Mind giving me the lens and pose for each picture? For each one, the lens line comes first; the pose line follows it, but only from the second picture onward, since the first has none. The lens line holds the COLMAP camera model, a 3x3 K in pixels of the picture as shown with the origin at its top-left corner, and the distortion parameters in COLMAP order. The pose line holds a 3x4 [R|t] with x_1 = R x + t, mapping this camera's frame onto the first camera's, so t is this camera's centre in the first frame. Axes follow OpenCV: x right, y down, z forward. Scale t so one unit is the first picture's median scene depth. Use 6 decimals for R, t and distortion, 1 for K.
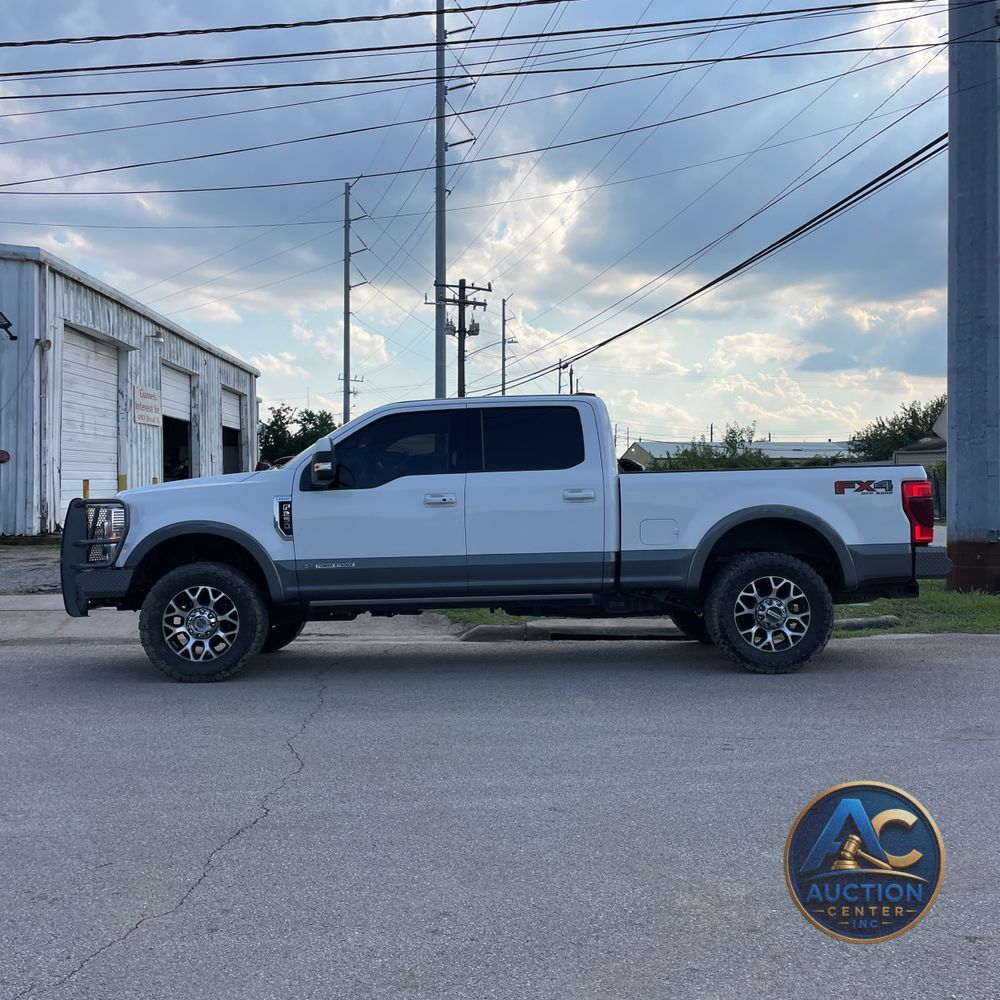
lens RADIAL K [[1016.5, 0, 473.9], [0, 1016.5, 493.0], [0, 0, 1]] dist [0.105482, -0.172988]
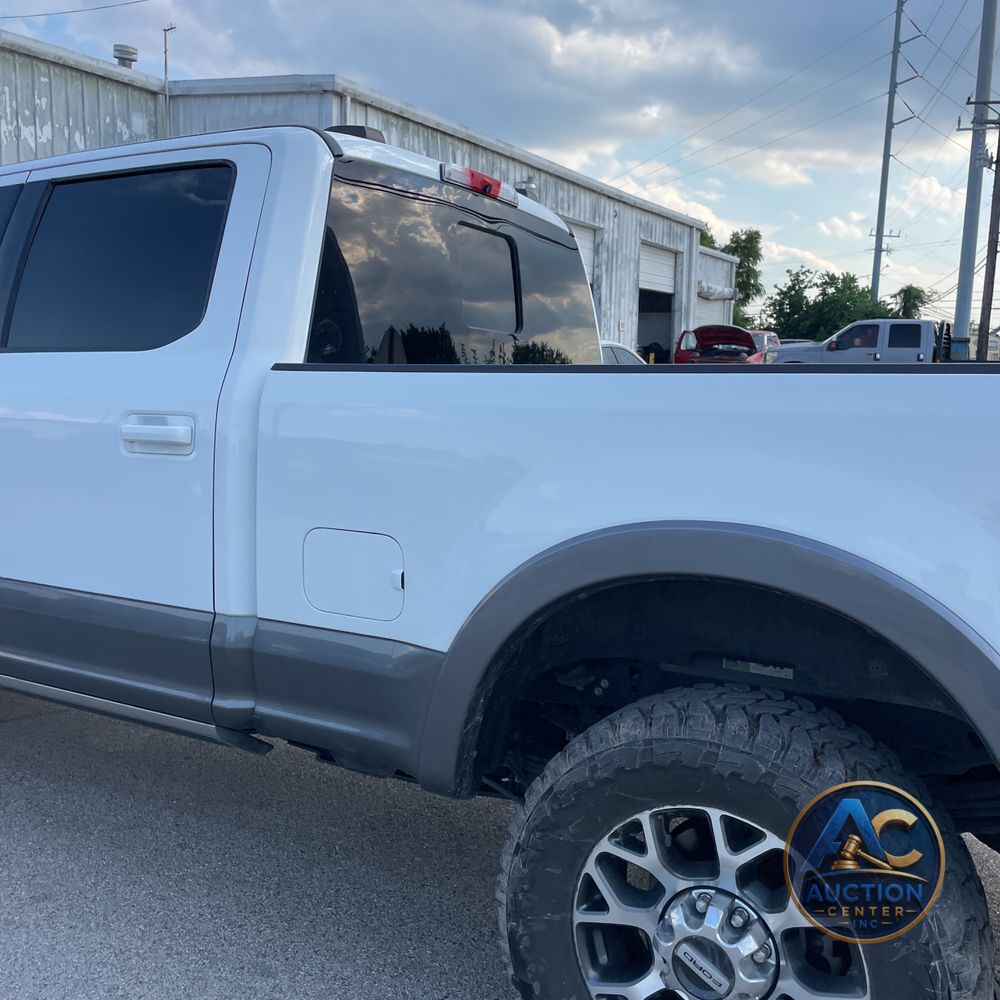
lens RADIAL K [[1004.6, 0, 496.1], [0, 1004.6, 481.4], [0, 0, 1]] dist [0.094573, -0.136209]
pose [[0.868688, 0.084415, -0.488115, 0.054787], [-0.026710, 0.991921, 0.124009, -0.003918], [0.494640, -0.094688, 0.863925, 0.118477]]
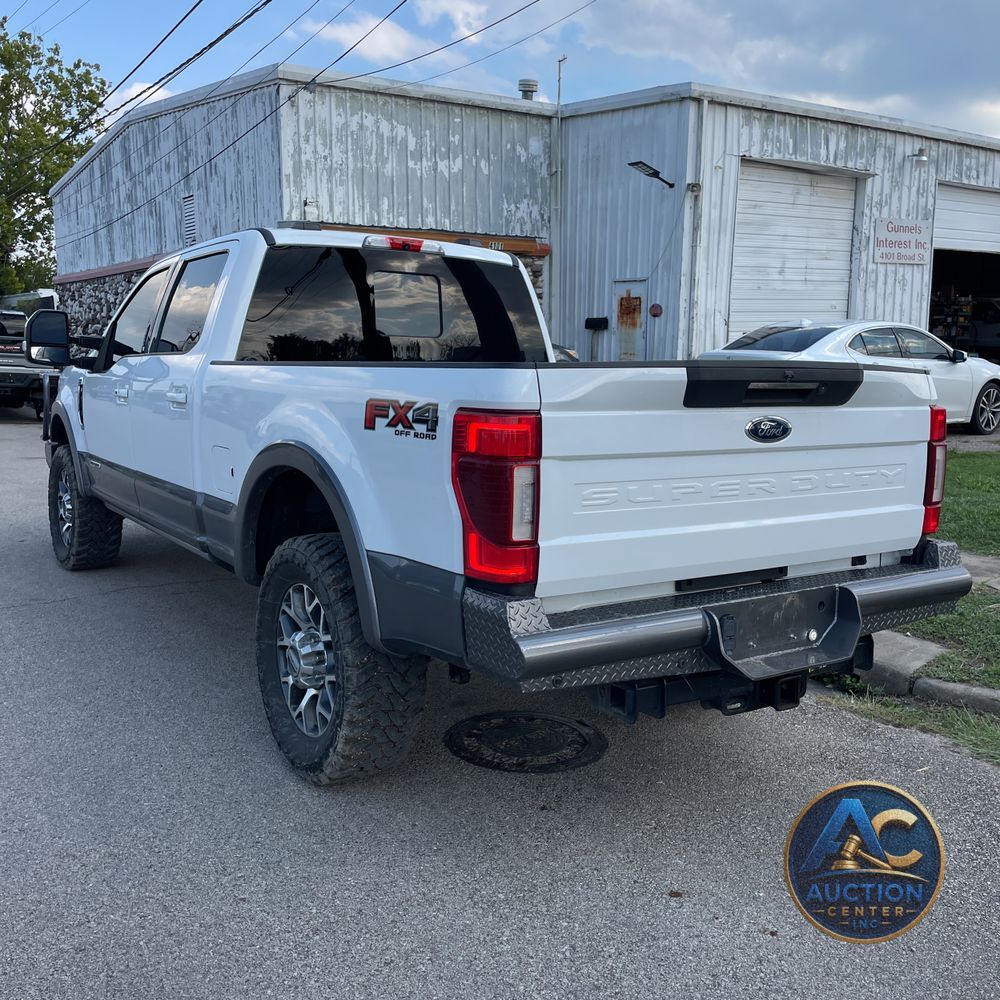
lens RADIAL K [[1004.6, 0, 496.1], [0, 1004.6, 481.4], [0, 0, 1]] dist [0.094573, -0.136209]
pose [[0.553892, 0.125934, -0.823009, 0.112891], [-0.004263, 0.988911, 0.148451, -0.006206], [0.832577, -0.078717, 0.548287, 0.125139]]
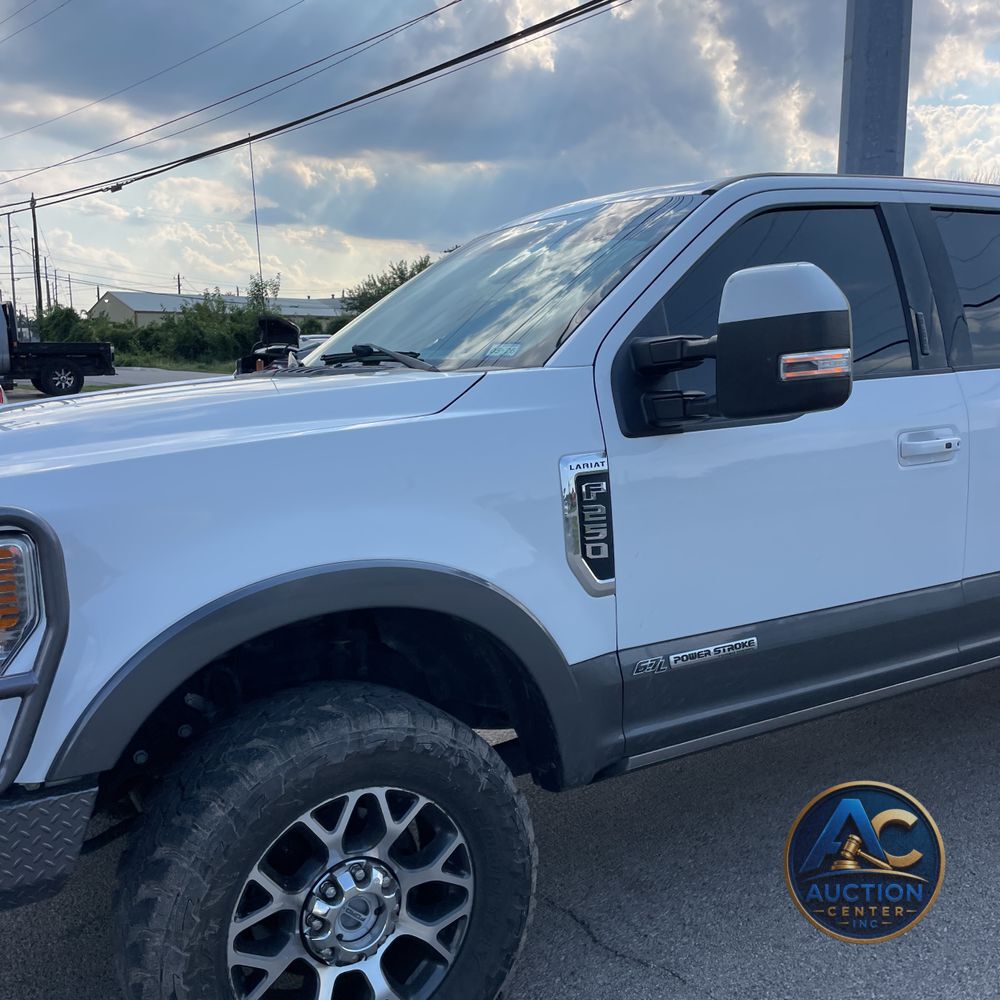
lens RADIAL K [[1023.6, 0, 488.5], [0, 1023.6, 499.8], [0, 0, 1]] dist [0.083016, -0.086208]
pose [[0.856573, -0.074641, 0.510599, -0.057372], [0.000019, 0.989488, 0.144615, -0.004461], [-0.516026, -0.123863, 0.847570, 0.115374]]
